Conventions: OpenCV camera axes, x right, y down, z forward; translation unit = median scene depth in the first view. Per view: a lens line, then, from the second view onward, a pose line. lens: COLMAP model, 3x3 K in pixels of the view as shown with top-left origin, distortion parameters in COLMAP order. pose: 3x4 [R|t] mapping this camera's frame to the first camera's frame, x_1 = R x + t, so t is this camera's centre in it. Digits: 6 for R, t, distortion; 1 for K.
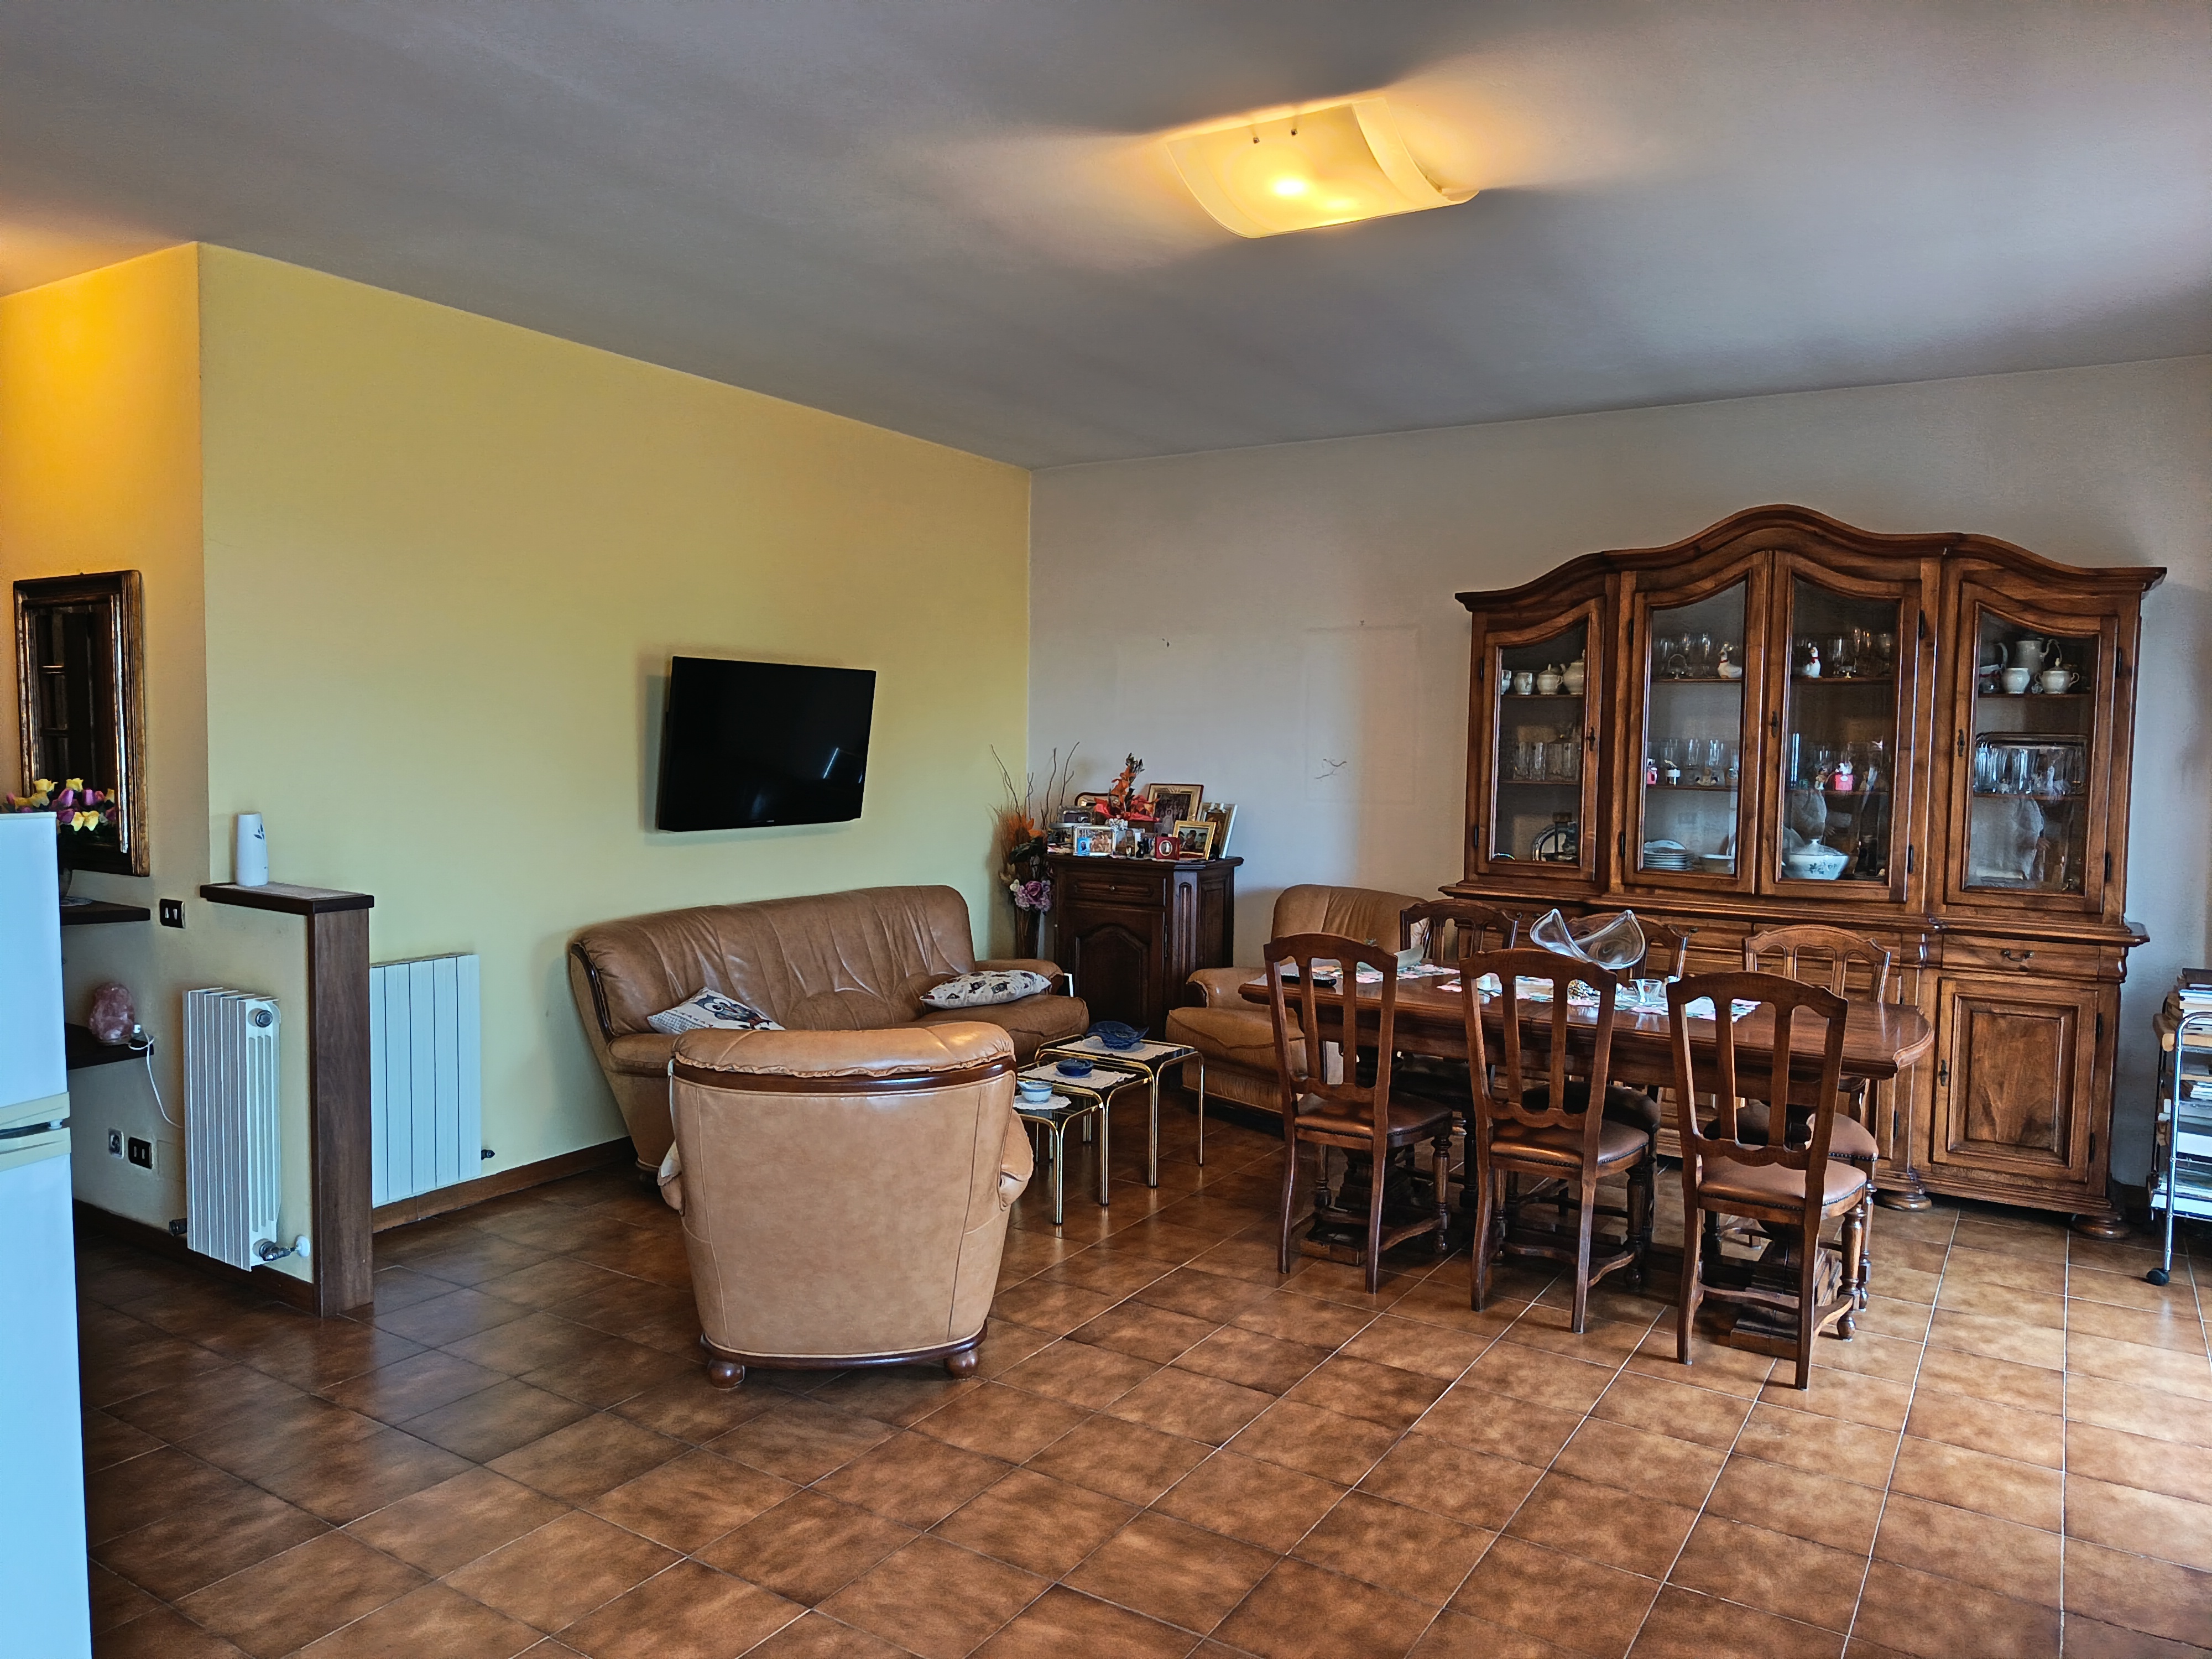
lens RADIAL K [[1546.5, 0, 1095.2], [0, 1546.5, 817.0], [0, 0, 1]] dist [0.074546, -0.066904]
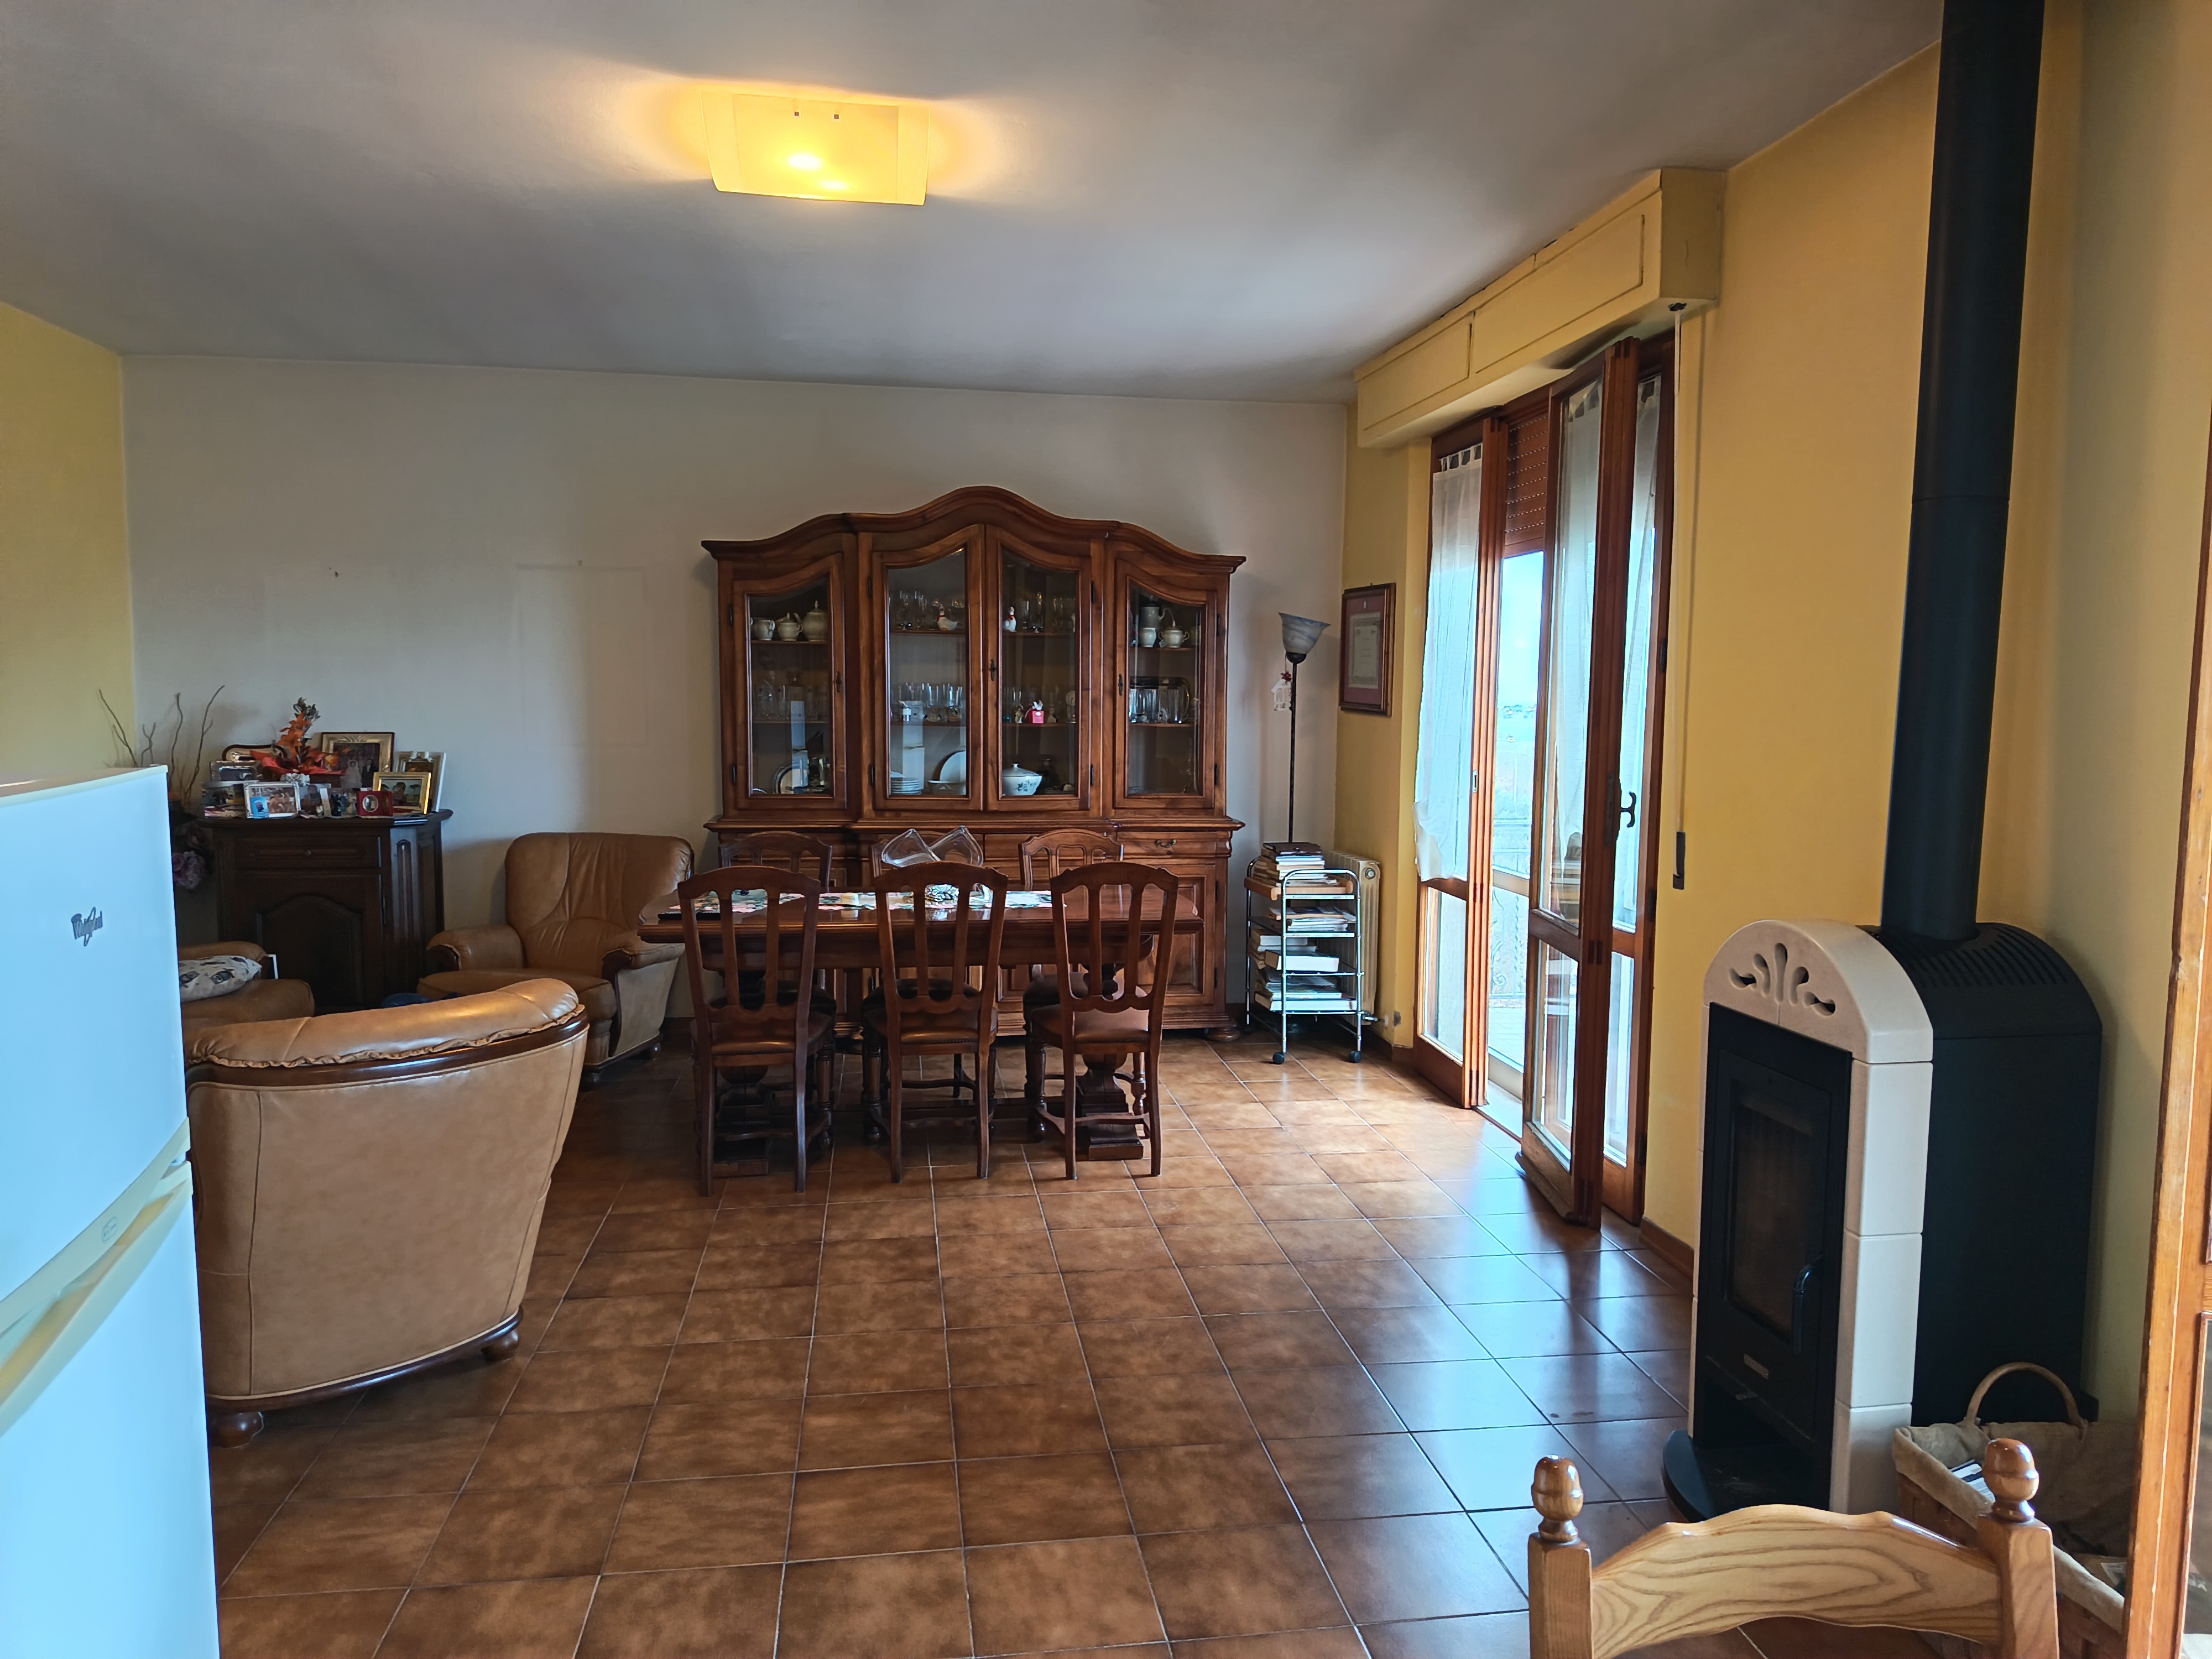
lens RADIAL K [[1546.5, 0, 1111.3], [0, 1546.5, 815.2], [0, 0, 1]] dist [0.074546, -0.066904]
pose [[0.758912, -0.059190, 0.648497, -0.338955], [0.037675, 0.998183, 0.047017, 0.000442], [-0.650102, -0.011250, 0.759763, 0.036691]]
